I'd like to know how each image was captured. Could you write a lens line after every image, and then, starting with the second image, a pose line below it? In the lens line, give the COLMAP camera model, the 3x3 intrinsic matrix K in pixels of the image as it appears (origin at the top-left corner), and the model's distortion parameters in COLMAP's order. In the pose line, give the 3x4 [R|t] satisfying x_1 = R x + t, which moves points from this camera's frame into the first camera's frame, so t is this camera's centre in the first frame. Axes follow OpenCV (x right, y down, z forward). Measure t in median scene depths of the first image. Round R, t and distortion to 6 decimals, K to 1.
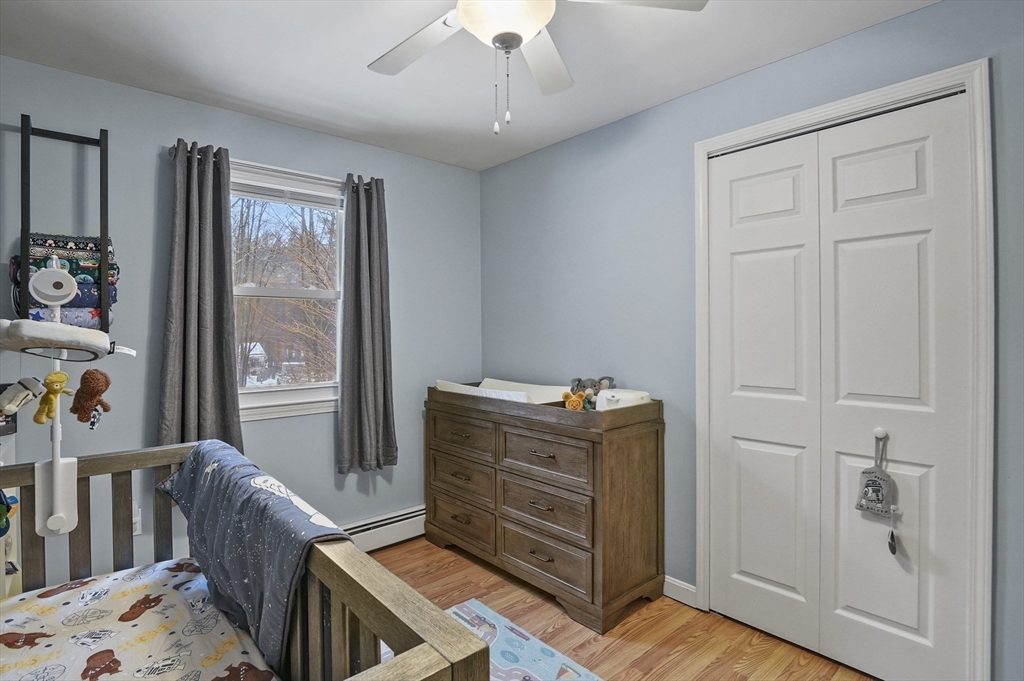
lens RADIAL K [[508.6, 0, 510.4], [0, 508.6, 323.7], [0, 0, 1]] dist [-0.021073, -0.000720]
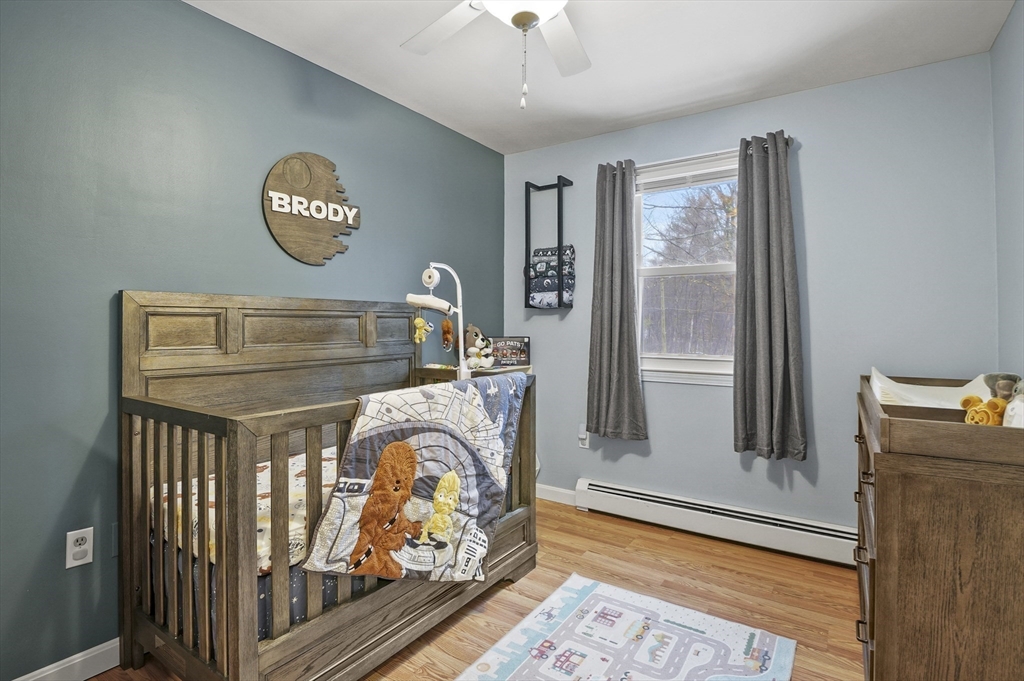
lens RADIAL K [[519.0, 0, 512.7], [0, 519.0, 316.7], [0, 0, 1]] dist [-0.000307, -0.000395]
pose [[0.262022, -0.009259, -0.965017, 0.554757], [0.007386, 0.999944, -0.007588, 0.046717], [0.965034, -0.005139, 0.262076, 0.355301]]
